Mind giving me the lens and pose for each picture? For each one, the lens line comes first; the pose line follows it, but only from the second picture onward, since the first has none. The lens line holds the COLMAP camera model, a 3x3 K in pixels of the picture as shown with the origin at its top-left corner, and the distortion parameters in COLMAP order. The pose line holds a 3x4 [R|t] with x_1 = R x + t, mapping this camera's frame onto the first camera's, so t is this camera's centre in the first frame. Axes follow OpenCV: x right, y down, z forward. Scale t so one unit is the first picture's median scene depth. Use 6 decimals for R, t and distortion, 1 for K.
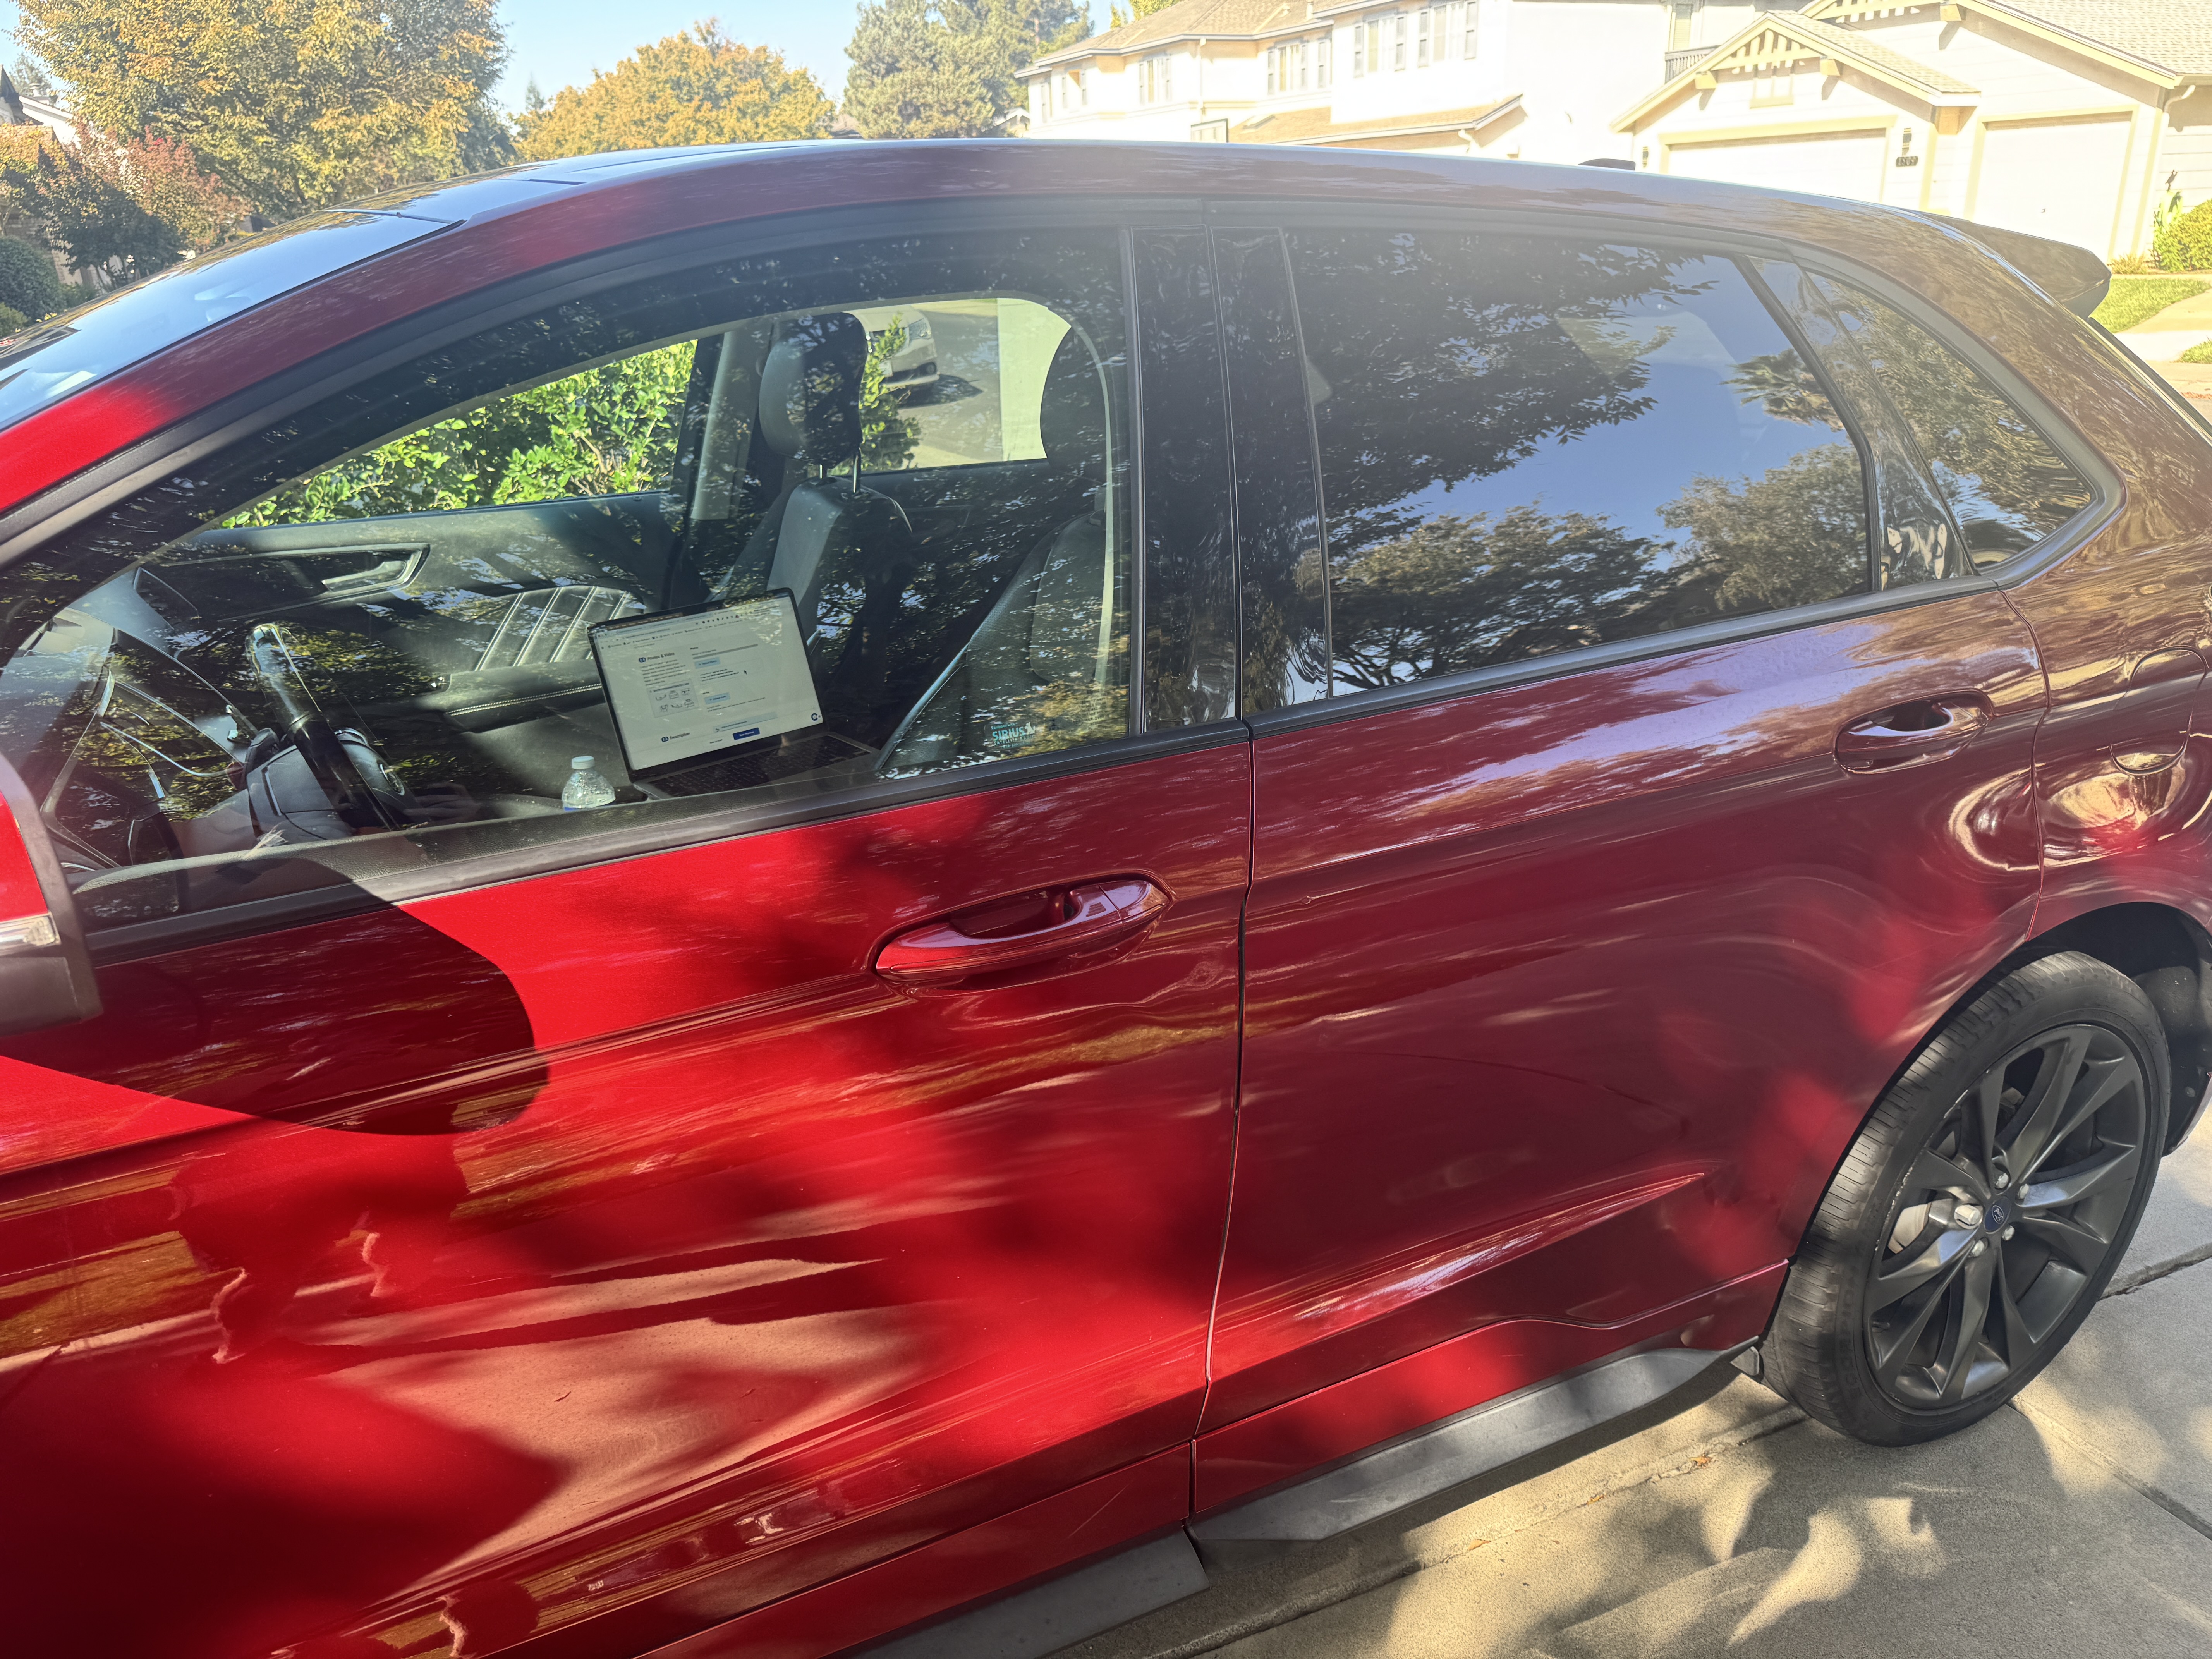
lens RADIAL K [[1642.7, 0, 1106.0], [0, 1642.7, 829.5], [0, 0, 1]] dist [-0.007194, -0.001231]
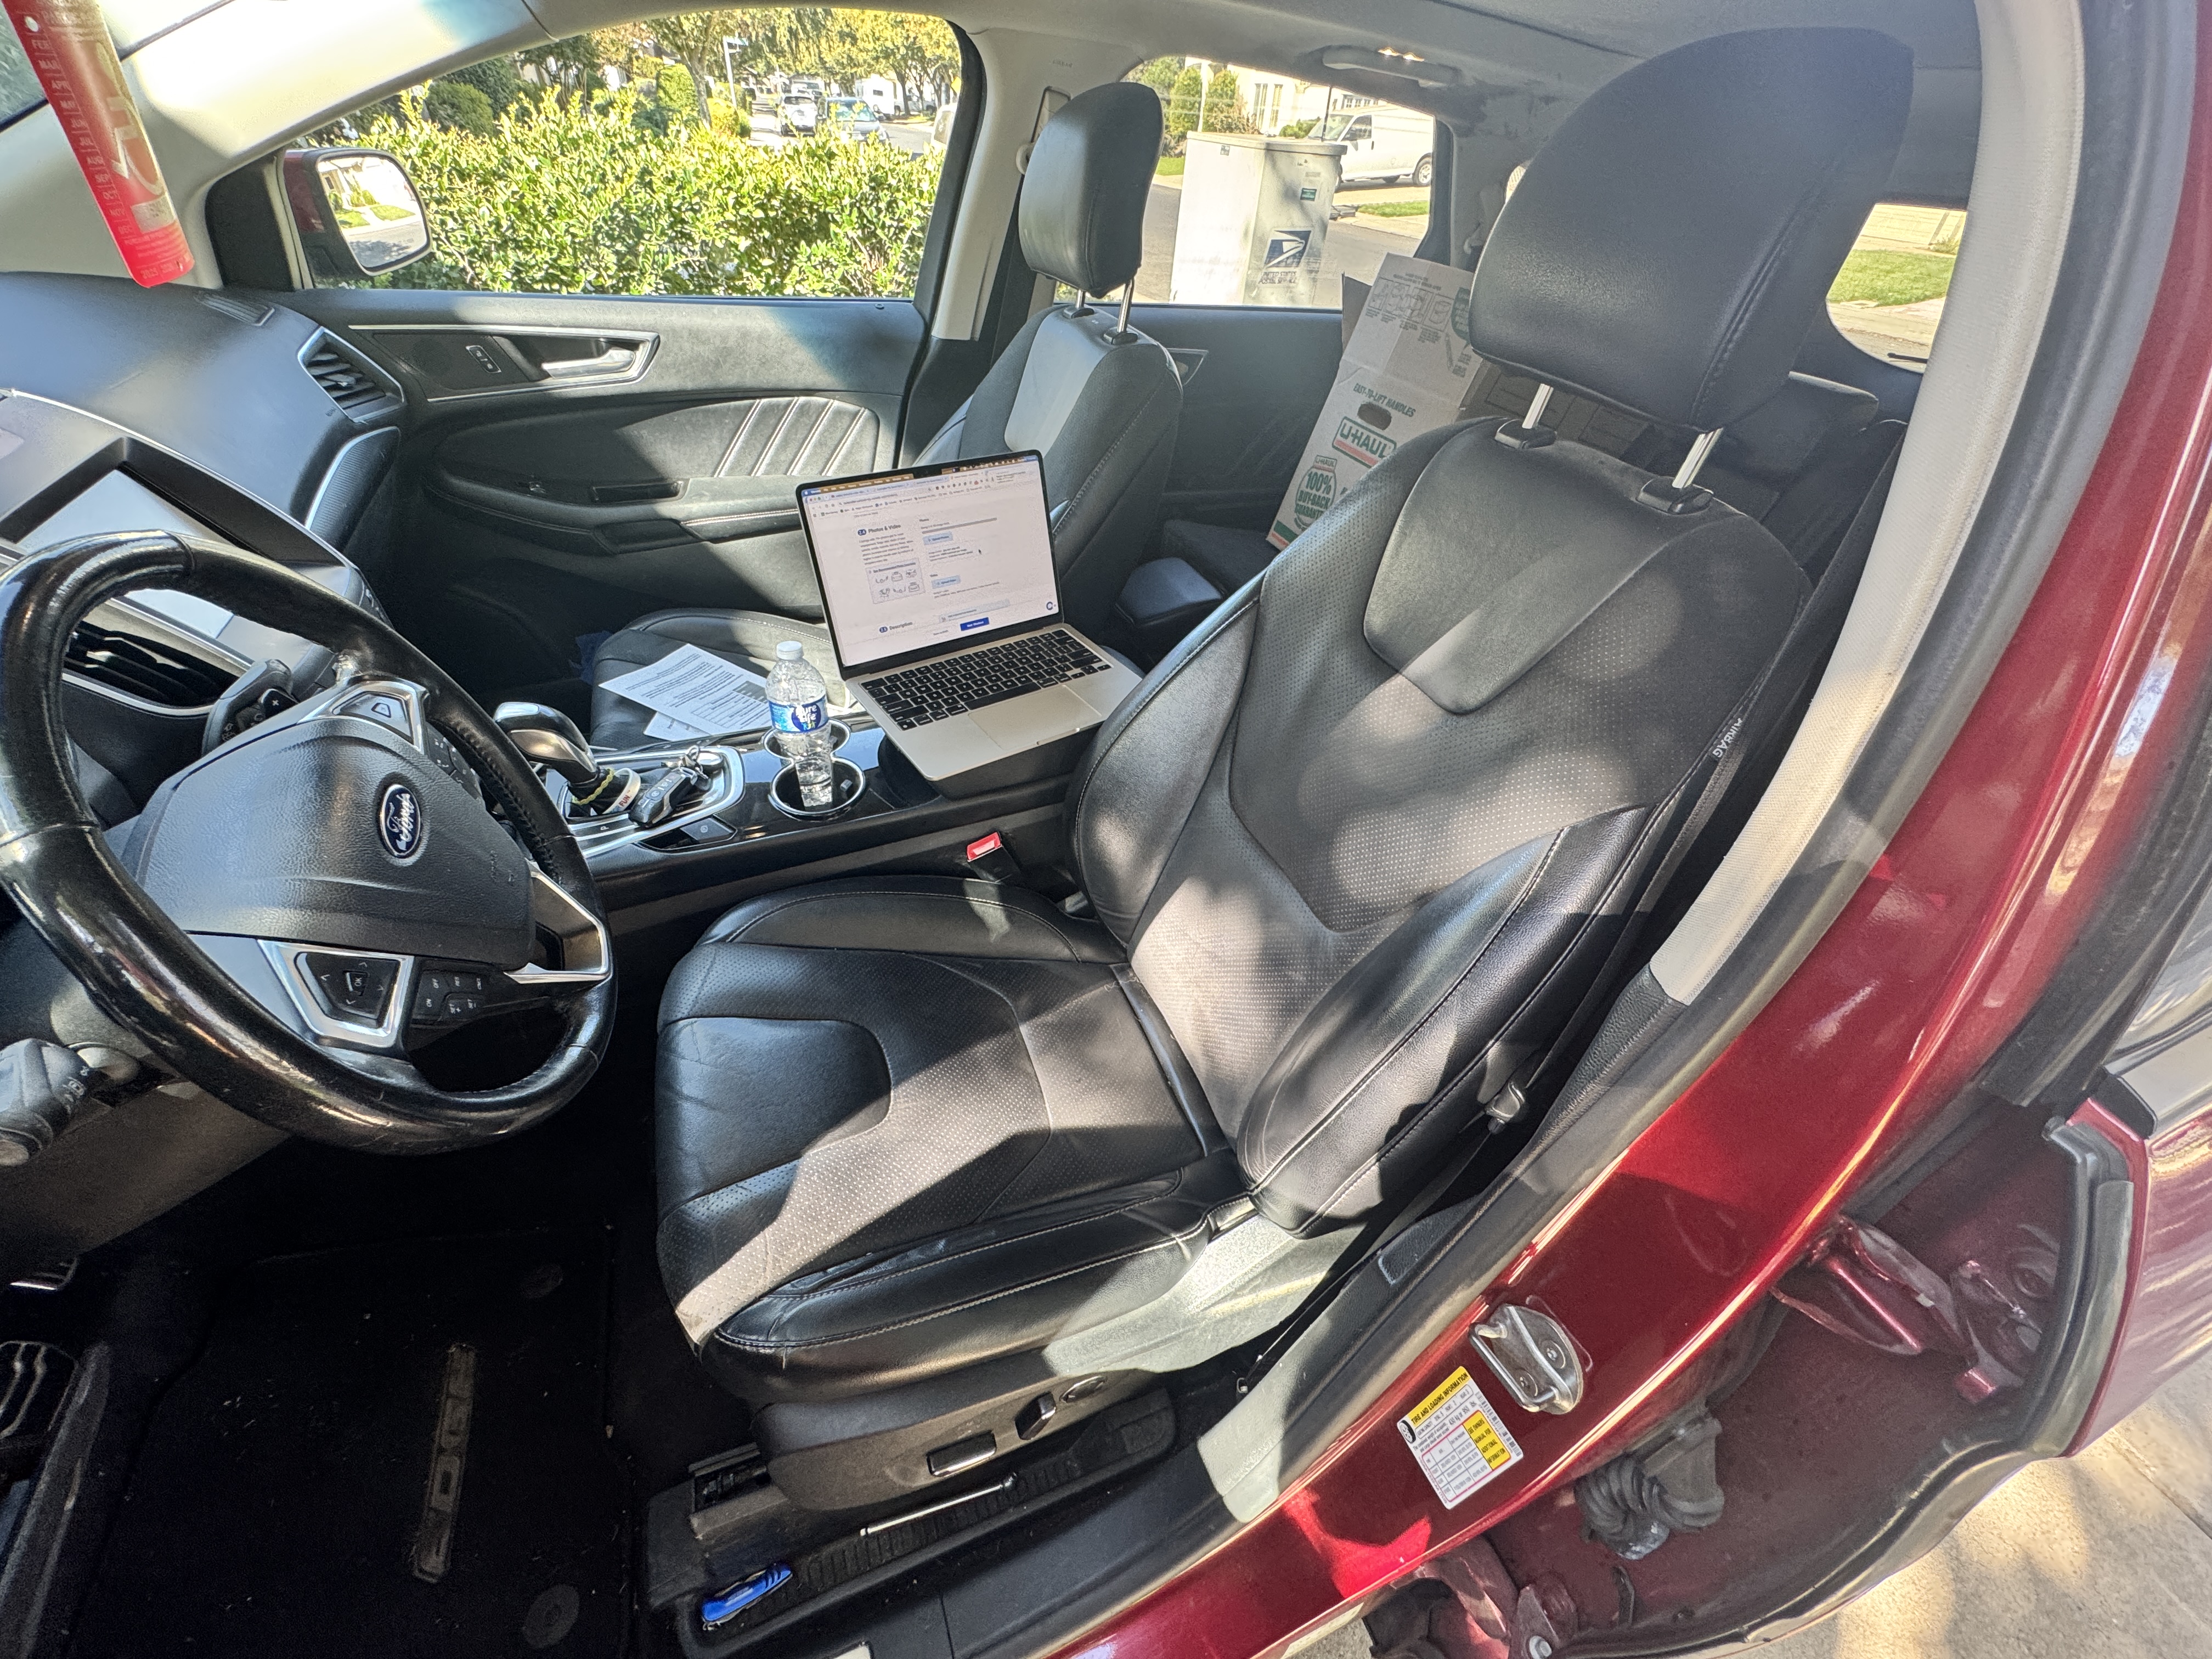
lens RADIAL K [[888.3, 0, 1106.0], [0, 888.3, 829.5], [0, 0, 1]] dist [-0.005581, 0.001112]
pose [[0.990804, 0.134507, -0.014646, -0.053680], [-0.122968, 0.940350, 0.317209, -0.049212], [0.056439, -0.312491, 0.948243, 0.216431]]
